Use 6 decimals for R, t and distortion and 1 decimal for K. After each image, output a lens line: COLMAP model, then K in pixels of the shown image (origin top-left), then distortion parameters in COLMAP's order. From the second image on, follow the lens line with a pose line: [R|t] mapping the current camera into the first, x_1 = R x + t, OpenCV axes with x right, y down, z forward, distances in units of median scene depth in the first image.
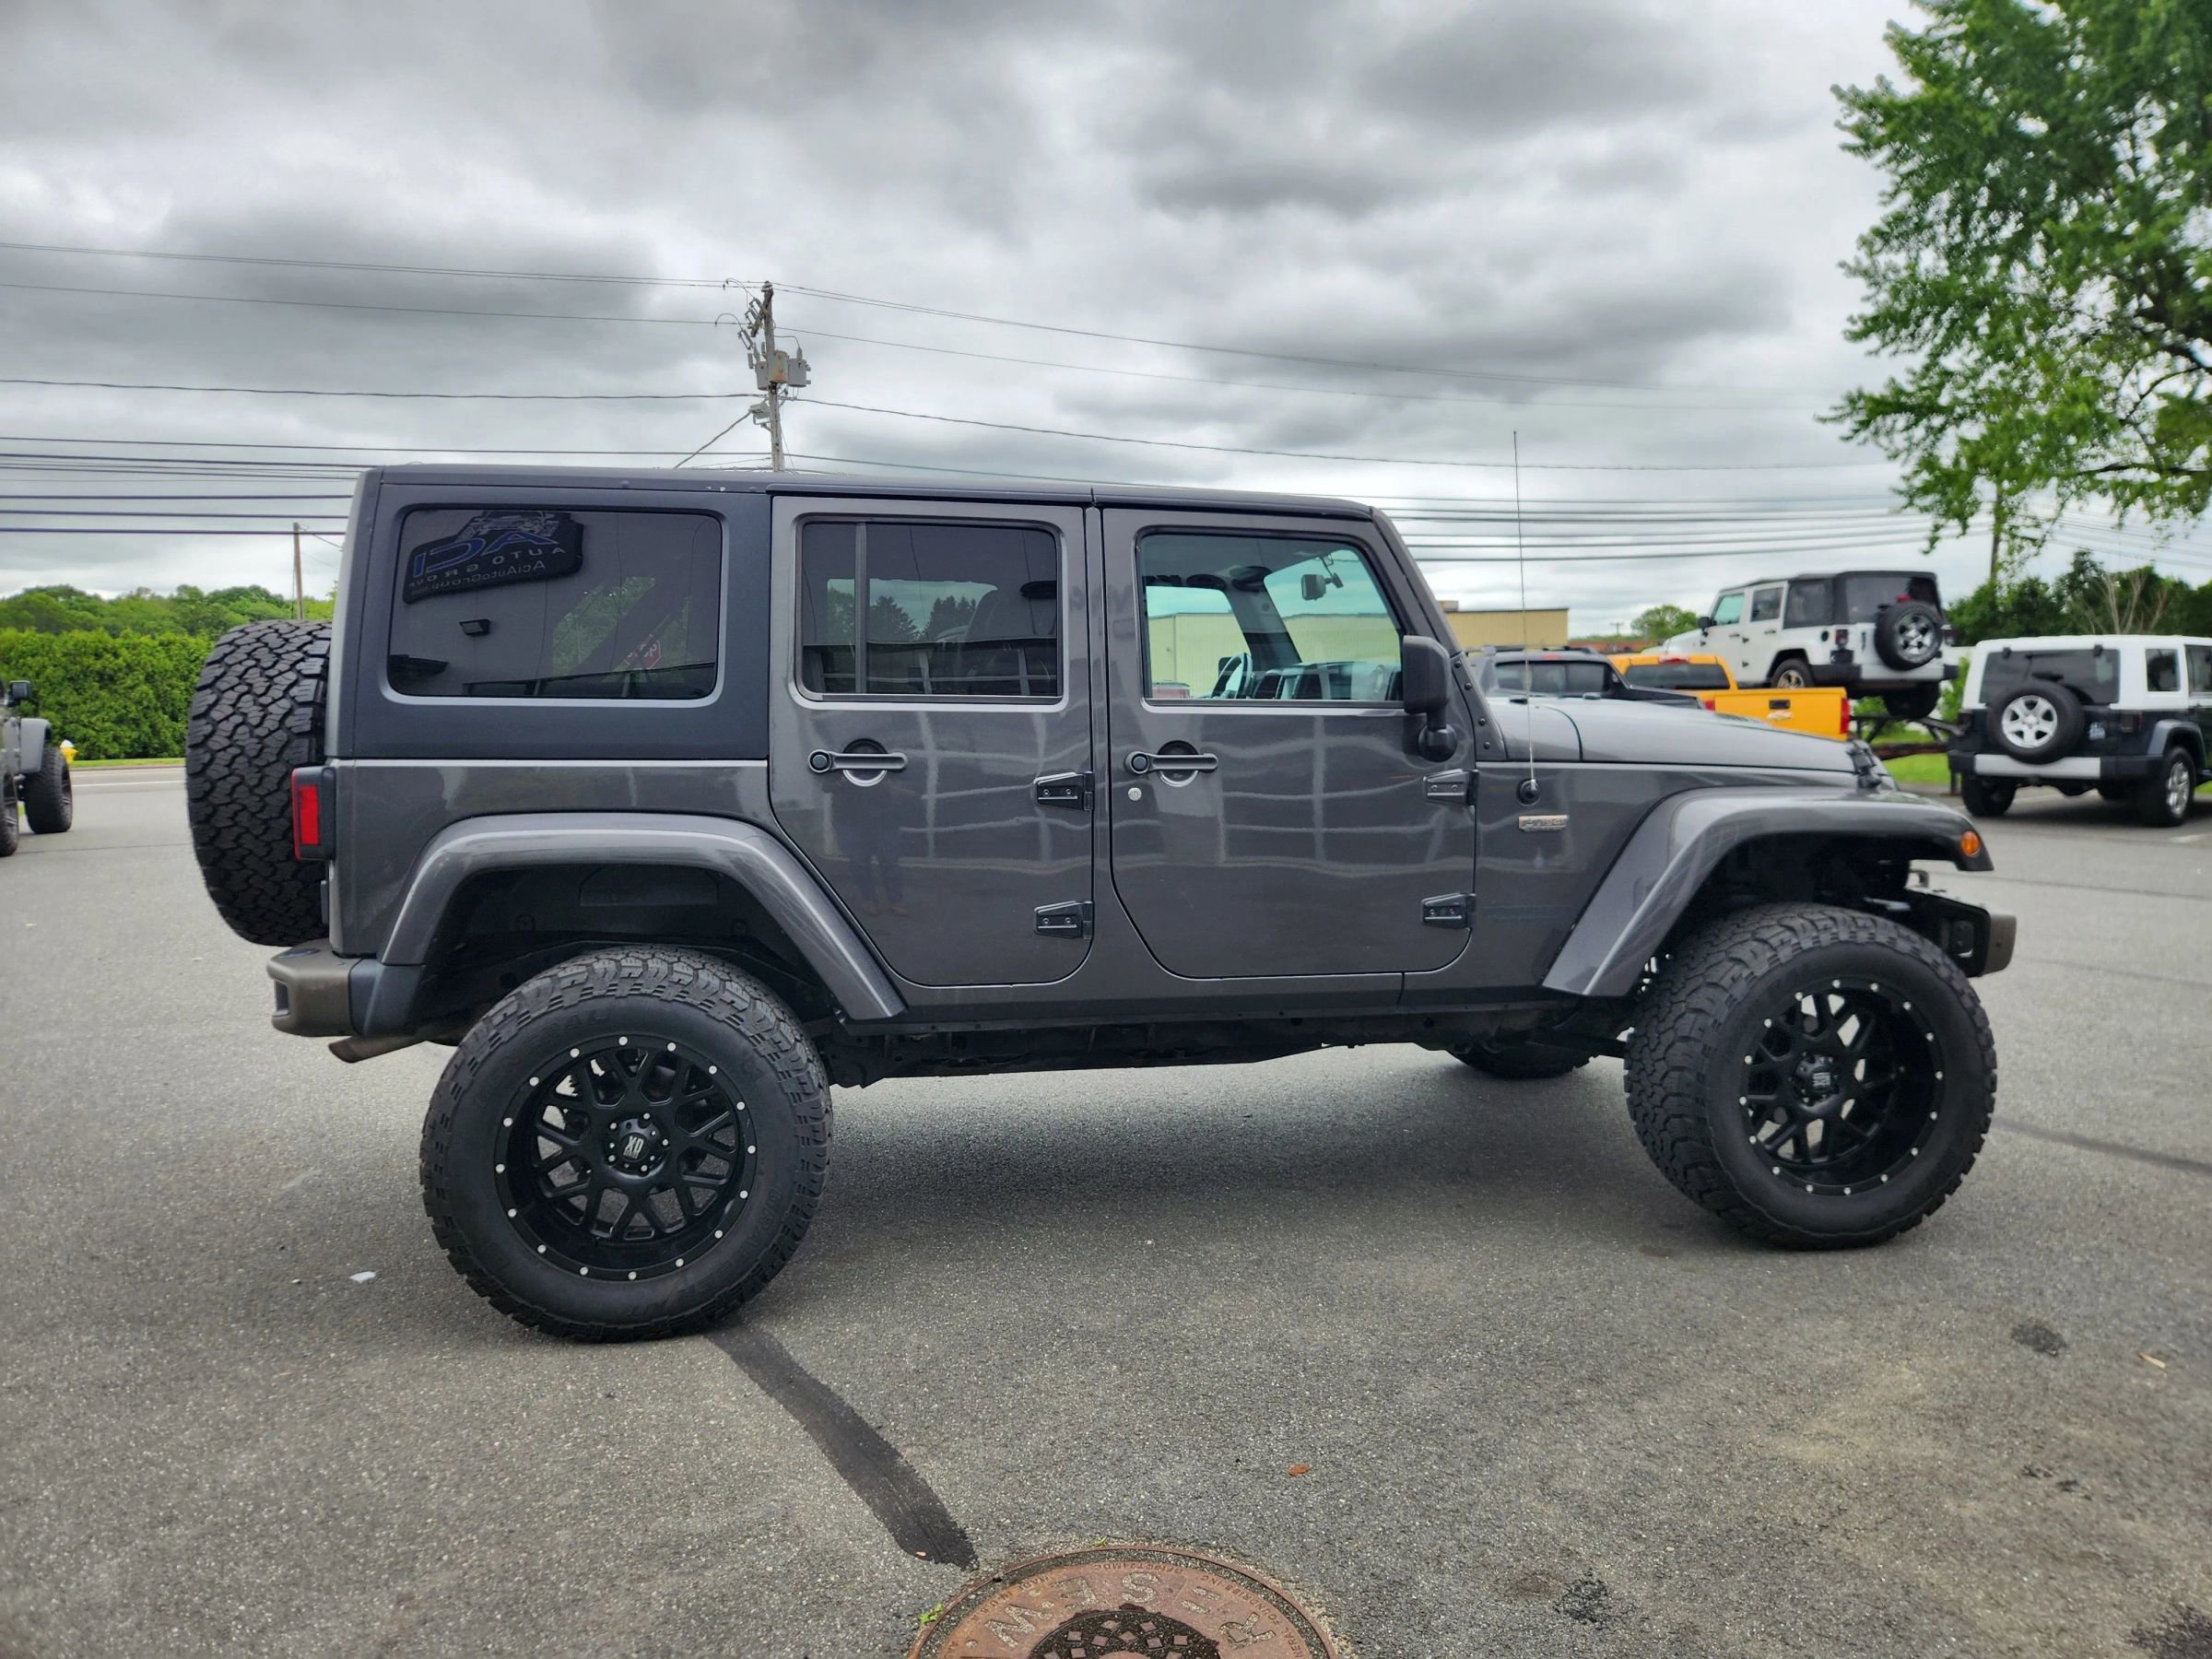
lens RADIAL K [[1484.4, 0, 1096.5], [0, 1484.4, 823.0], [0, 0, 1]] dist [0.067632, -0.054589]
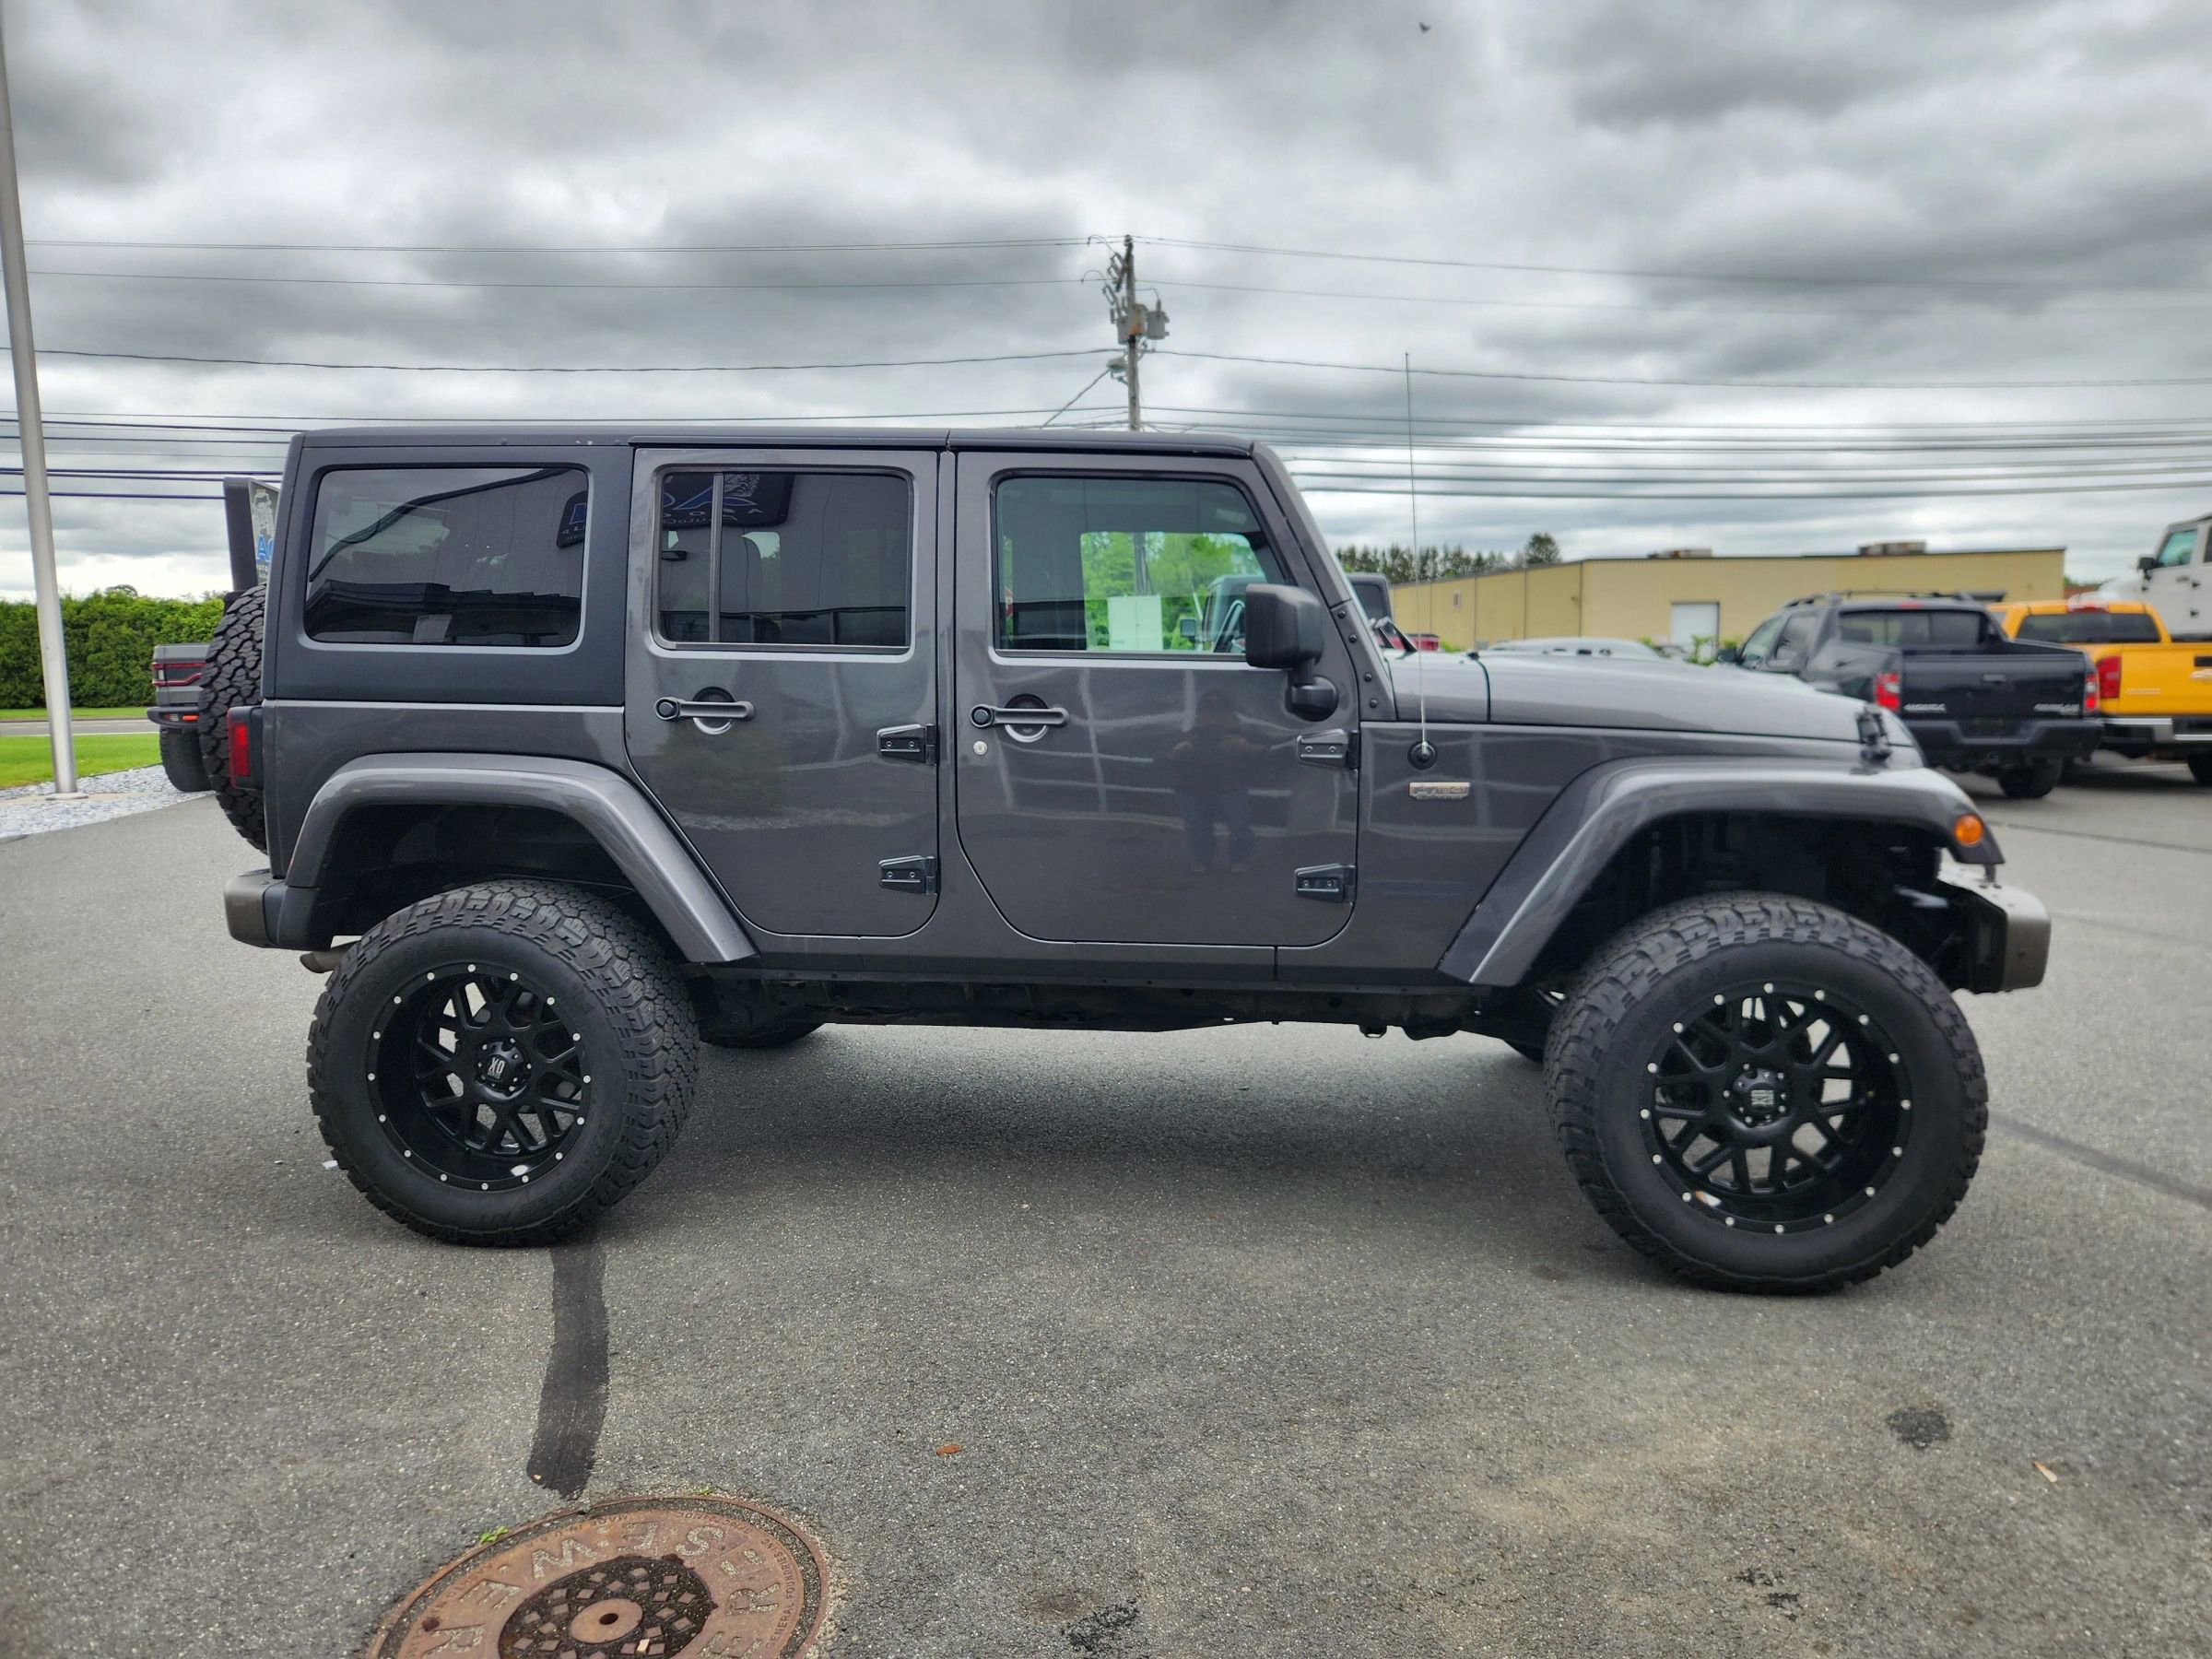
lens RADIAL K [[1484.4, 0, 1102.9], [0, 1484.4, 826.6], [0, 0, 1]] dist [0.067632, -0.054589]
pose [[0.964609, 0.036605, -0.261131, 0.341726], [-0.027690, 0.998904, 0.037739, -0.006731], [0.262226, -0.029173, 0.964565, 0.077624]]
